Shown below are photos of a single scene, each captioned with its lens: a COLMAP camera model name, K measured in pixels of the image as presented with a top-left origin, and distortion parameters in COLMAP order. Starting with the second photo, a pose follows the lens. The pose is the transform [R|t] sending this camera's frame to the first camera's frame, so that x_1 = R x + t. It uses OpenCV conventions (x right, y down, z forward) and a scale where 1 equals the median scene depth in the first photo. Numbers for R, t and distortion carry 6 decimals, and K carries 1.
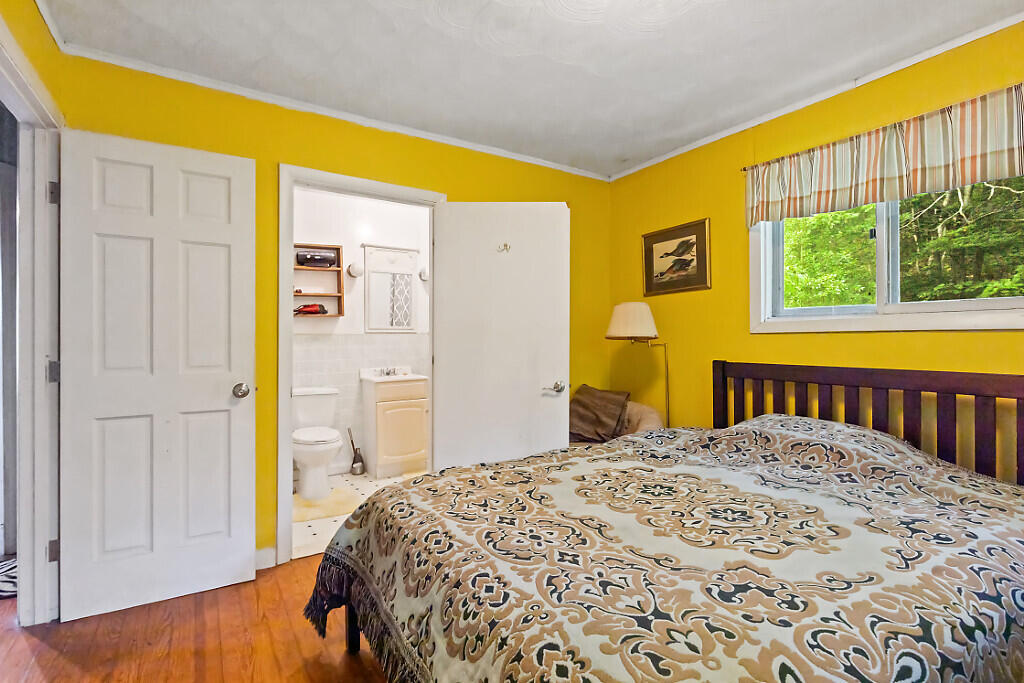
lens RADIAL K [[463.4, 0, 510.4], [0, 463.4, 339.4], [0, 0, 1]] dist [0.001991, -0.001715]
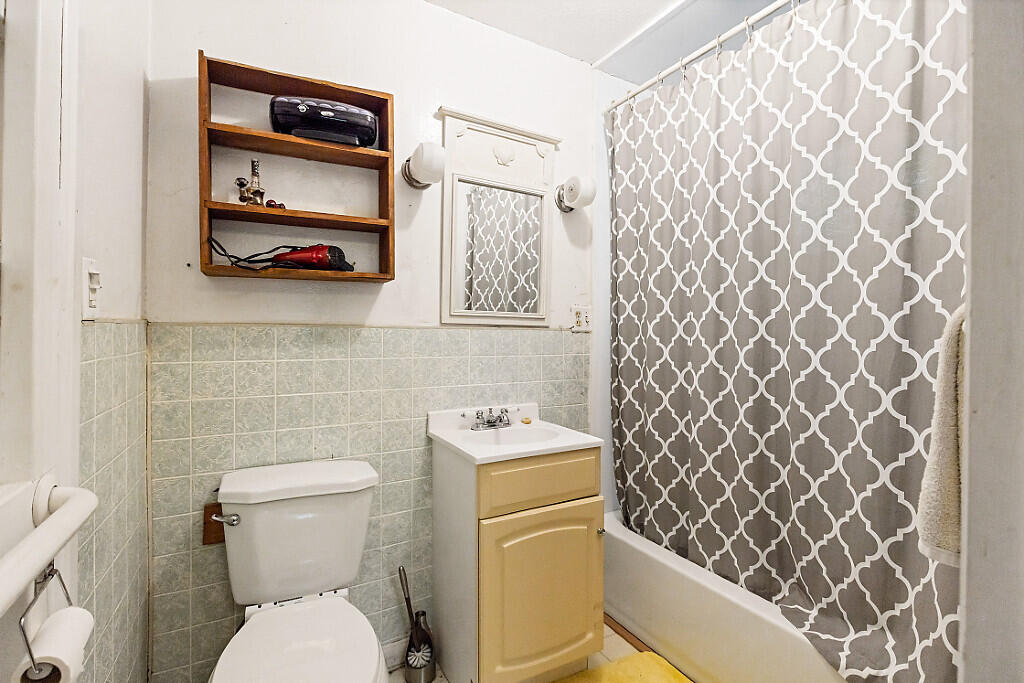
lens RADIAL K [[463.4, 0, 508.7], [0, 463.4, 343.0], [0, 0, 1]] dist [0.001991, -0.001715]
pose [[0.997326, 0.021294, -0.069910, -0.236364], [-0.020796, 0.999753, 0.007846, -0.002950], [0.070059, -0.006371, 0.997522, 0.623723]]
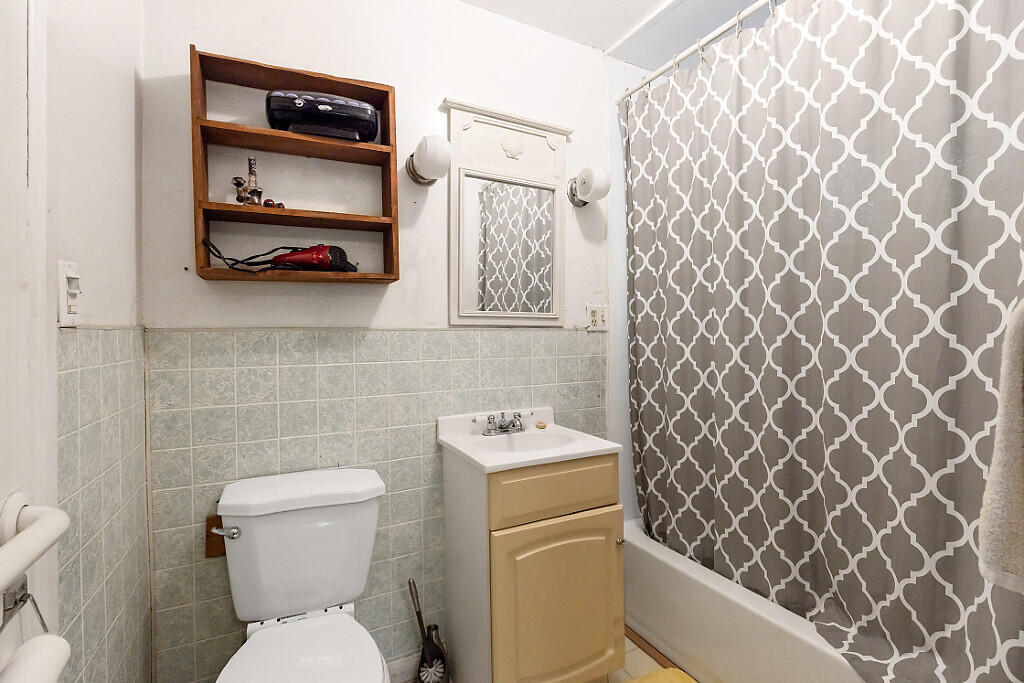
lens RADIAL K [[463.4, 0, 514.1], [0, 463.4, 344.1], [0, 0, 1]] dist [0.001991, -0.001715]
pose [[0.994778, 0.006282, -0.101872, -0.230100], [-0.005506, 0.999954, 0.007894, -0.003022], [0.101917, -0.007292, 0.994766, 0.643626]]
